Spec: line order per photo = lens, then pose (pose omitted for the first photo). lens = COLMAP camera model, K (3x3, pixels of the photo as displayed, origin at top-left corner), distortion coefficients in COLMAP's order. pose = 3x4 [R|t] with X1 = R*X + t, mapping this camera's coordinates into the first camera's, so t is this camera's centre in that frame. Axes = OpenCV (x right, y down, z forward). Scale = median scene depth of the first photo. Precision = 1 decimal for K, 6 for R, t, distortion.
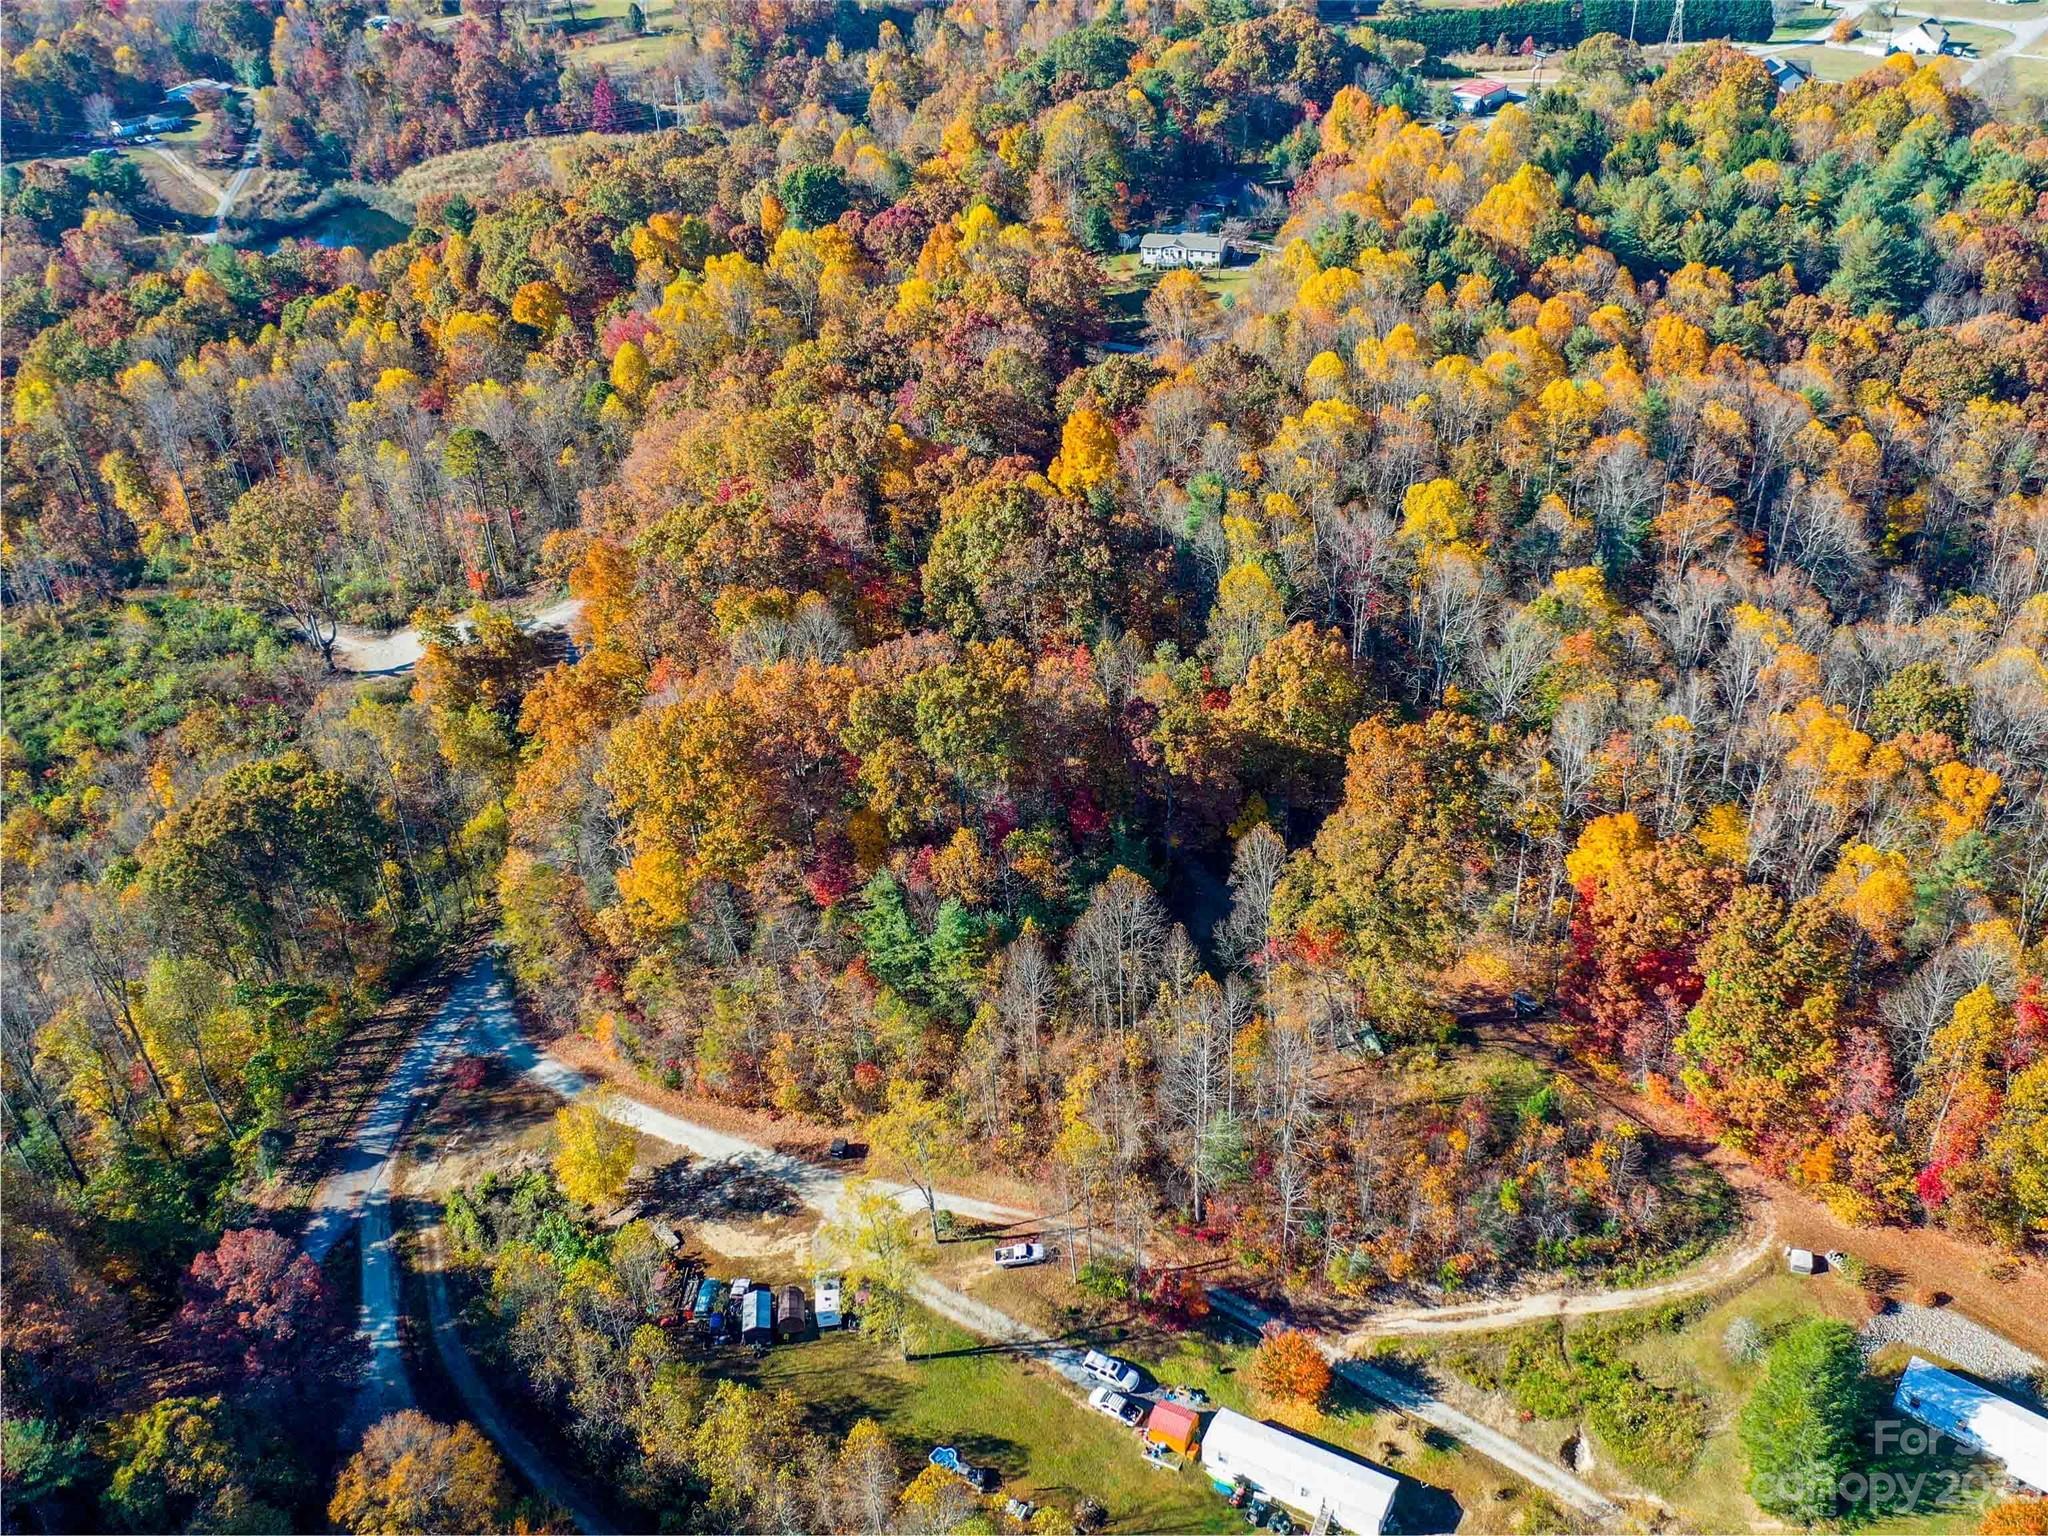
lens RADIAL K [[1823.9, 0, 1098.5], [0, 1823.9, 755.8], [0, 0, 1]] dist [-0.013247, 0.011050]
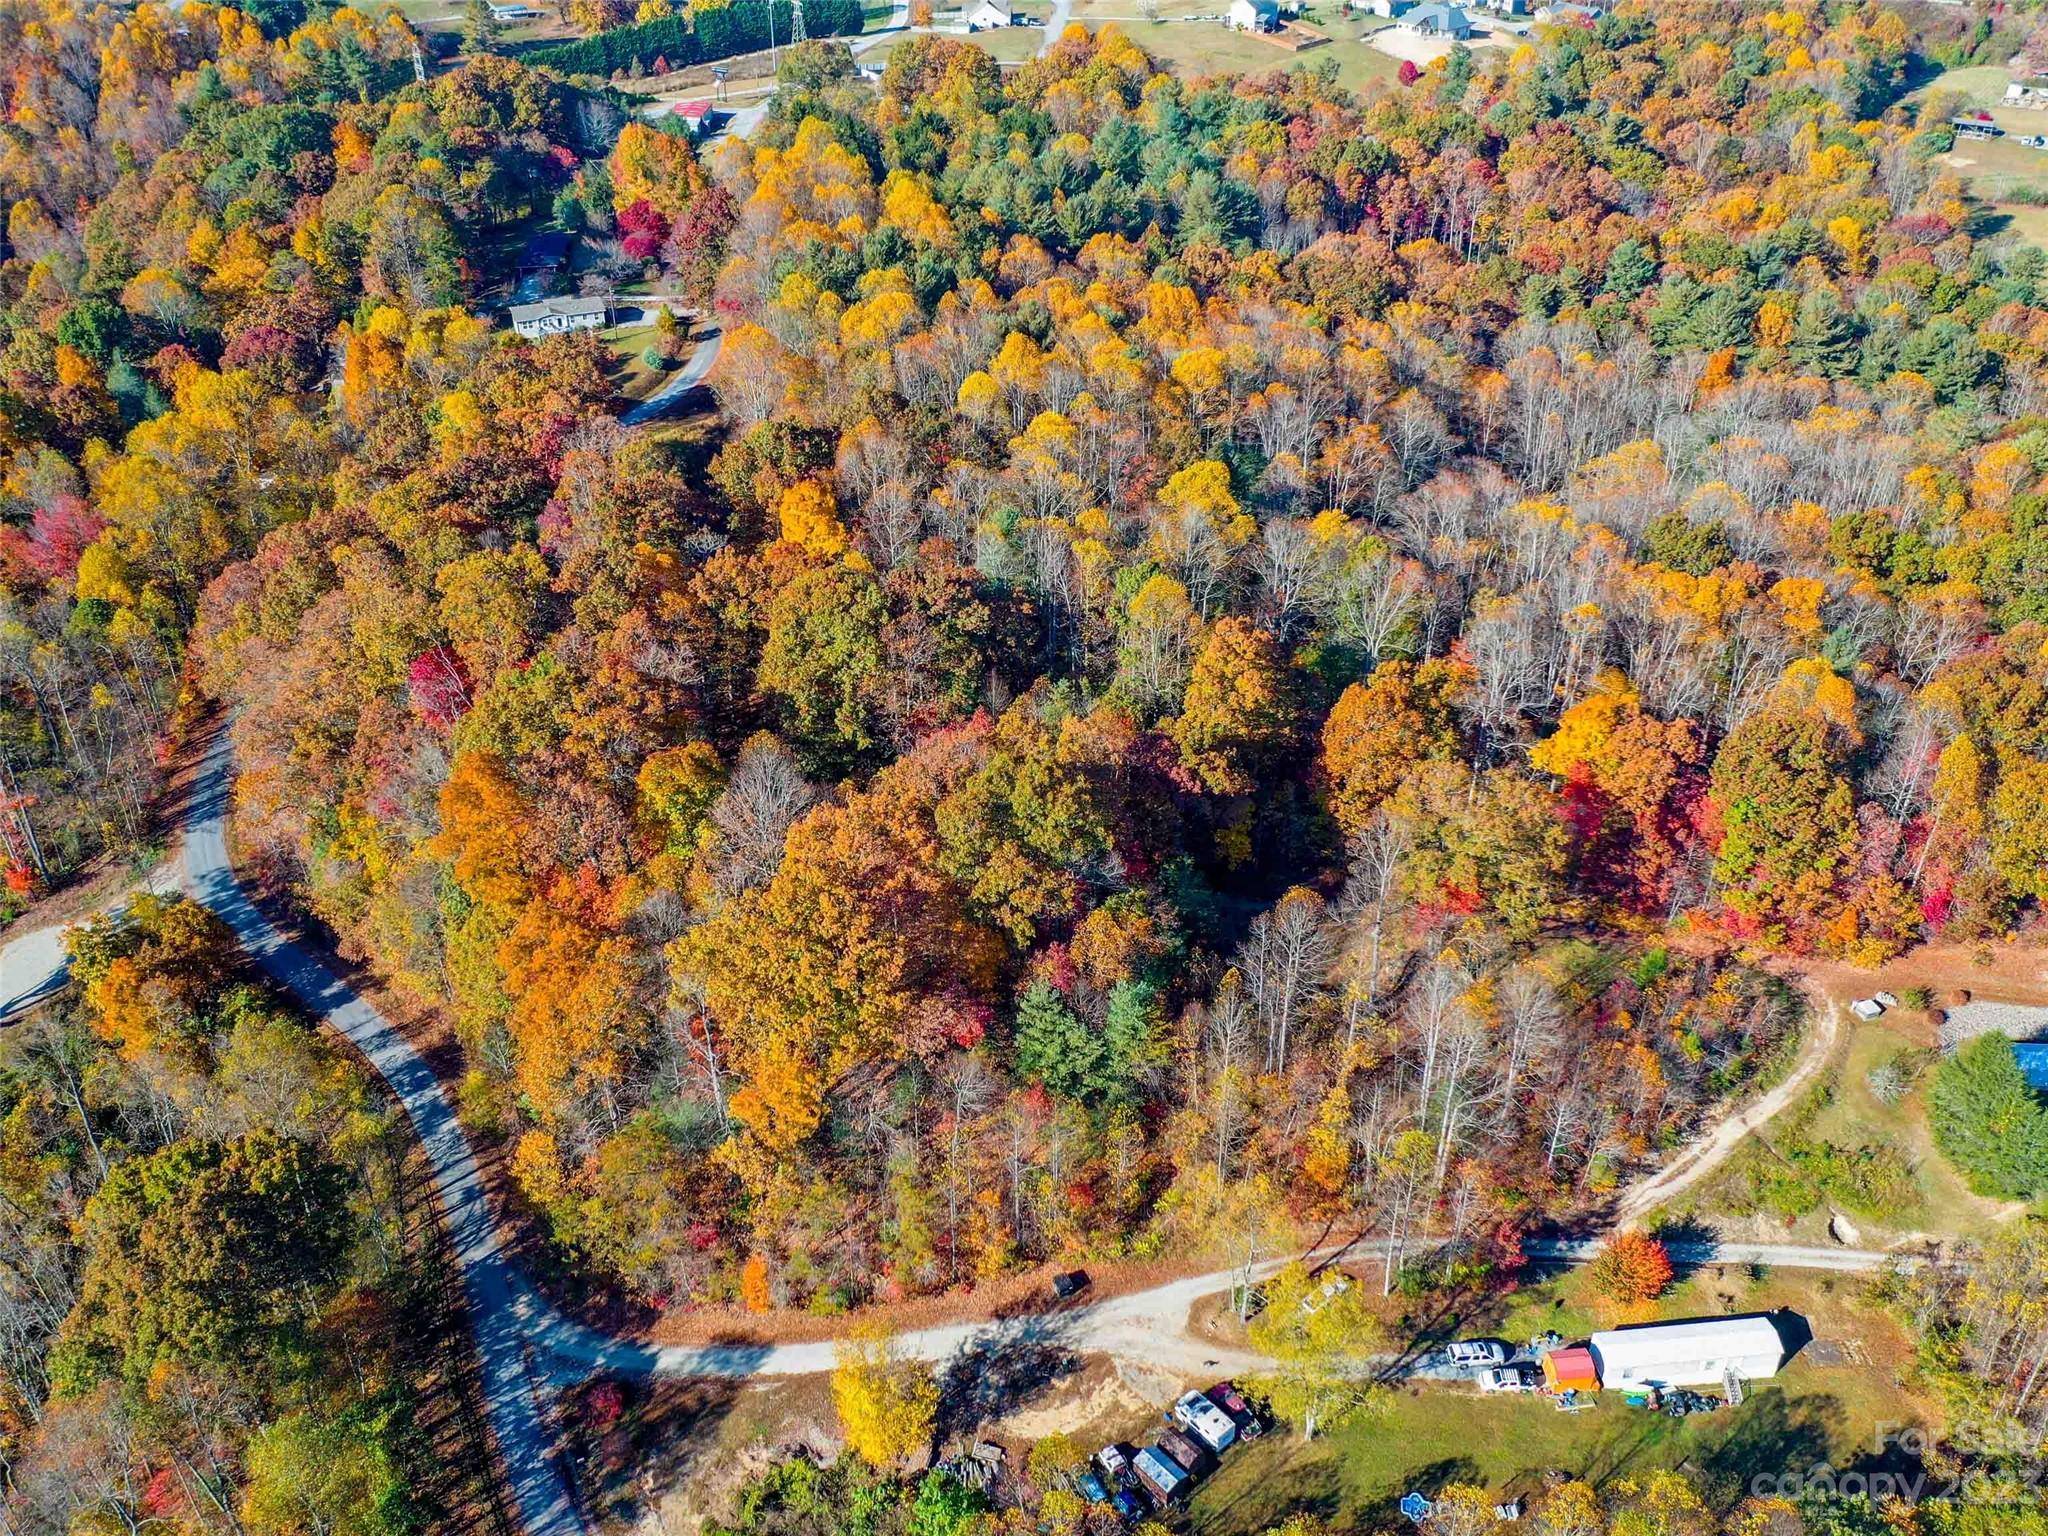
lens RADIAL K [[1823.9, 0, 1098.5], [0, 1823.9, 755.8], [0, 0, 1]] dist [-0.013247, 0.011050]
pose [[0.837038, -0.296635, 0.459756, -0.491207], [0.299880, 0.951552, 0.067977, -0.102037], [-0.457646, 0.080972, 0.885440, 0.156186]]
